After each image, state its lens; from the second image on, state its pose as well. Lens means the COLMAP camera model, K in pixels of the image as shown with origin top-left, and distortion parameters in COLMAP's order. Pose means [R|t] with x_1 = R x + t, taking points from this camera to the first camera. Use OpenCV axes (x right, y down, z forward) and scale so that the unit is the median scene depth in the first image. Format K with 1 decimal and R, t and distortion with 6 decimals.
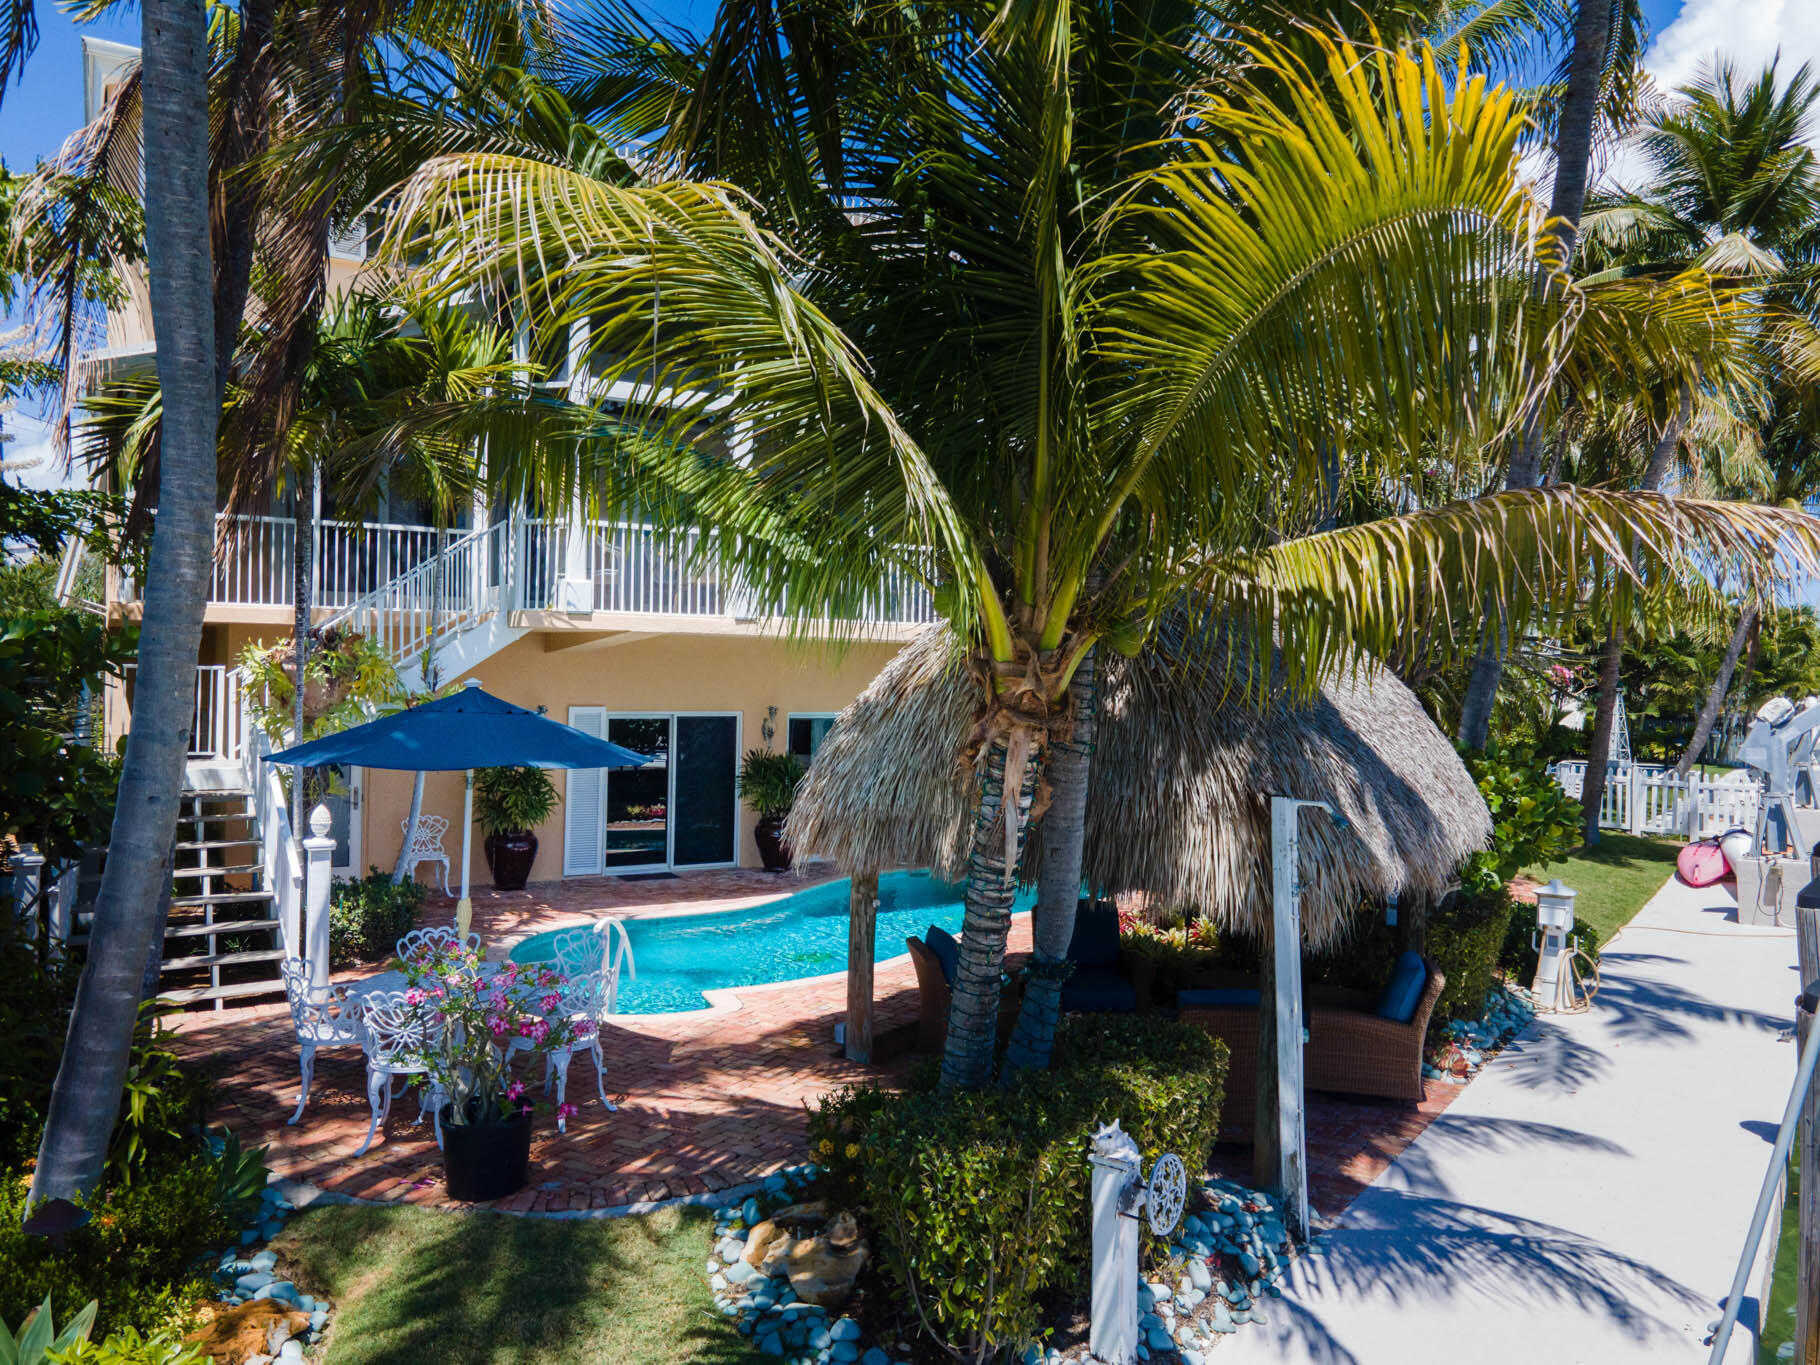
lens RADIAL K [[1291.0, 0, 910.0], [0, 1291.0, 682.5], [0, 0, 1]] dist [0.017053, 0.008297]
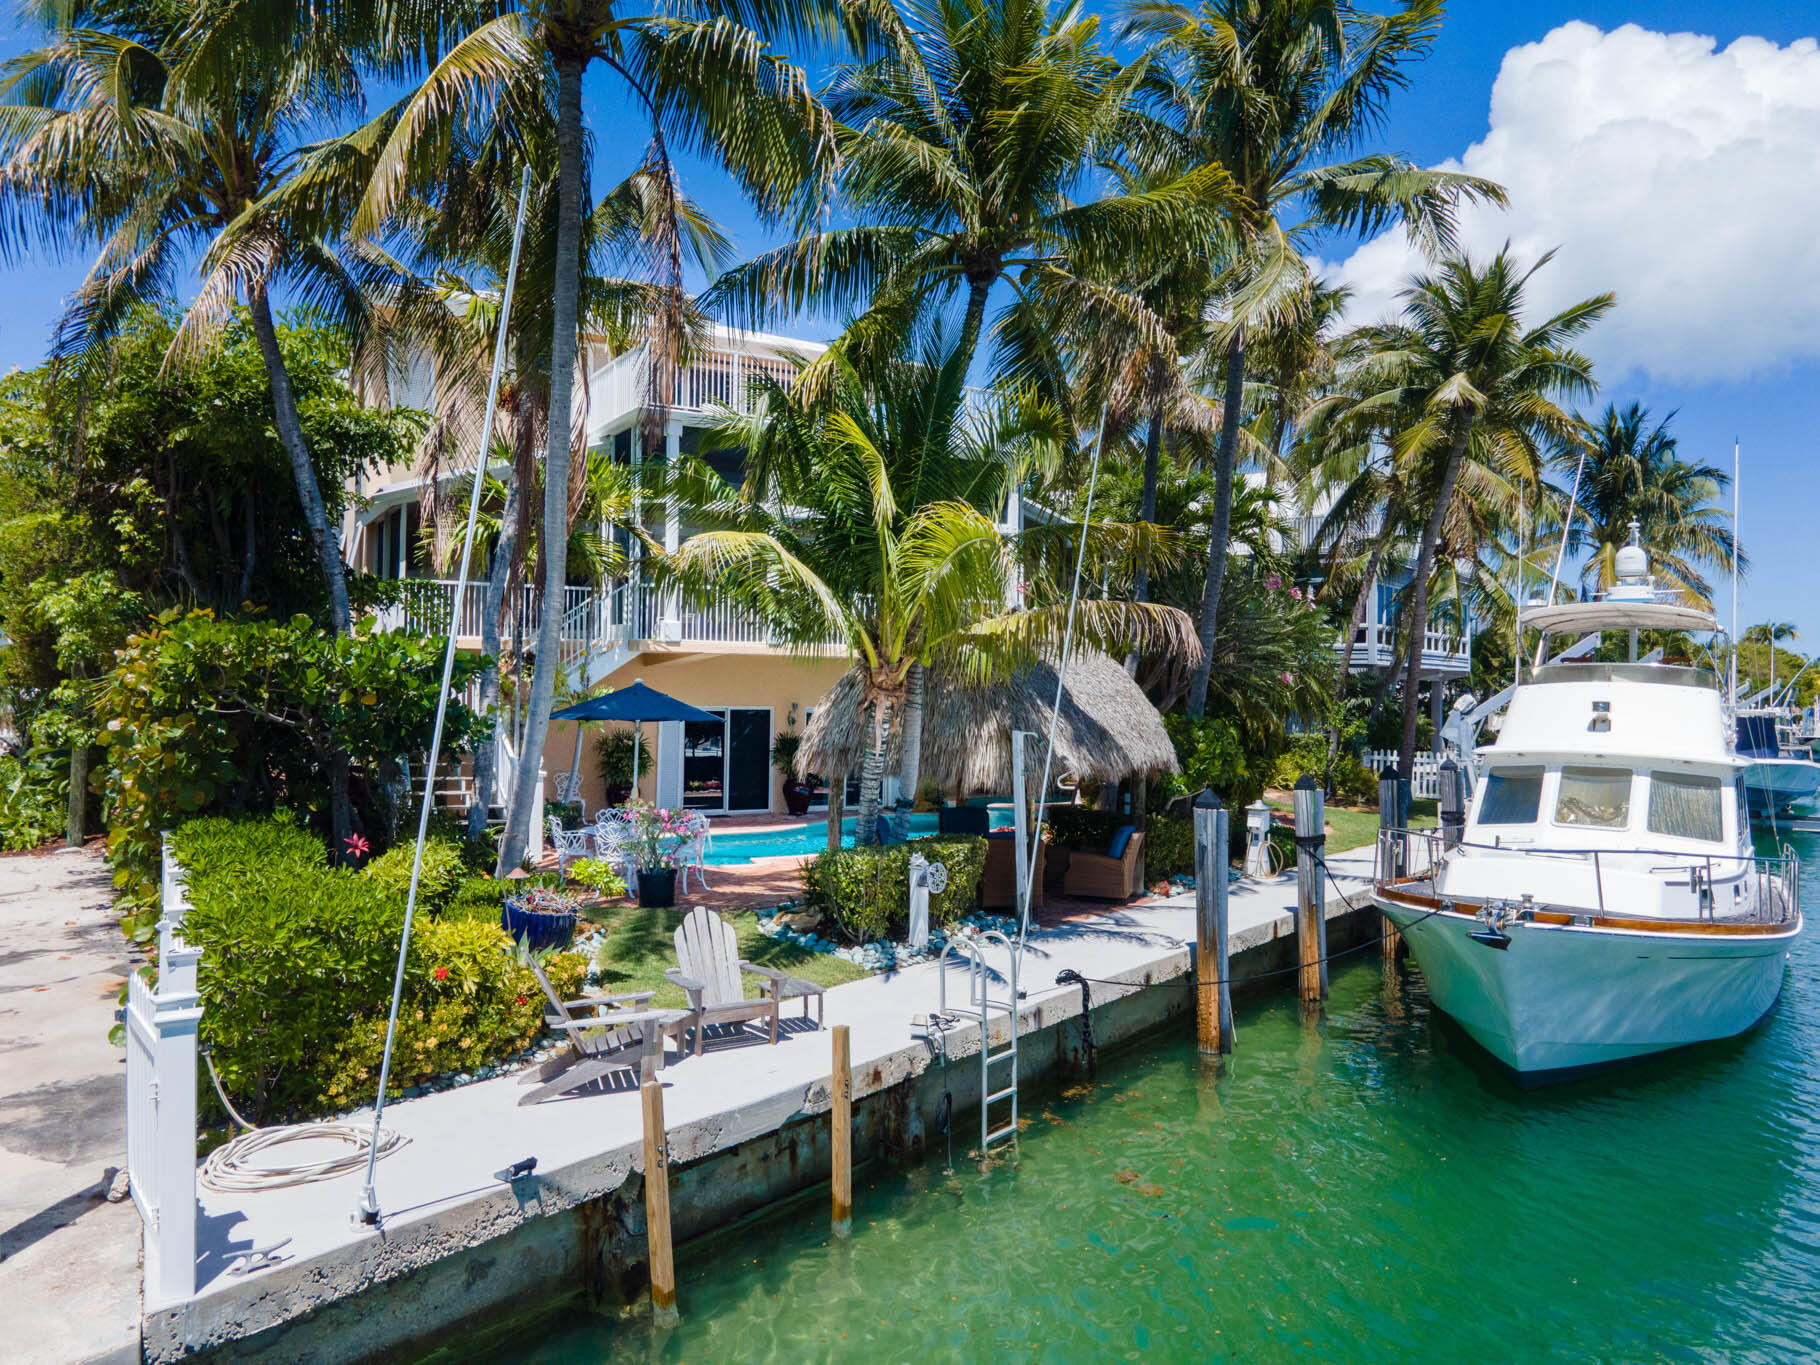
lens RADIAL K [[1291.0, 0, 910.0], [0, 1291.0, 682.5], [0, 0, 1]] dist [0.017053, 0.008297]
pose [[0.999606, -0.002791, -0.027926, 0.096695], [0.002468, 0.999930, -0.011609, 0.018786], [0.027957, 0.011535, 0.999543, -0.682982]]
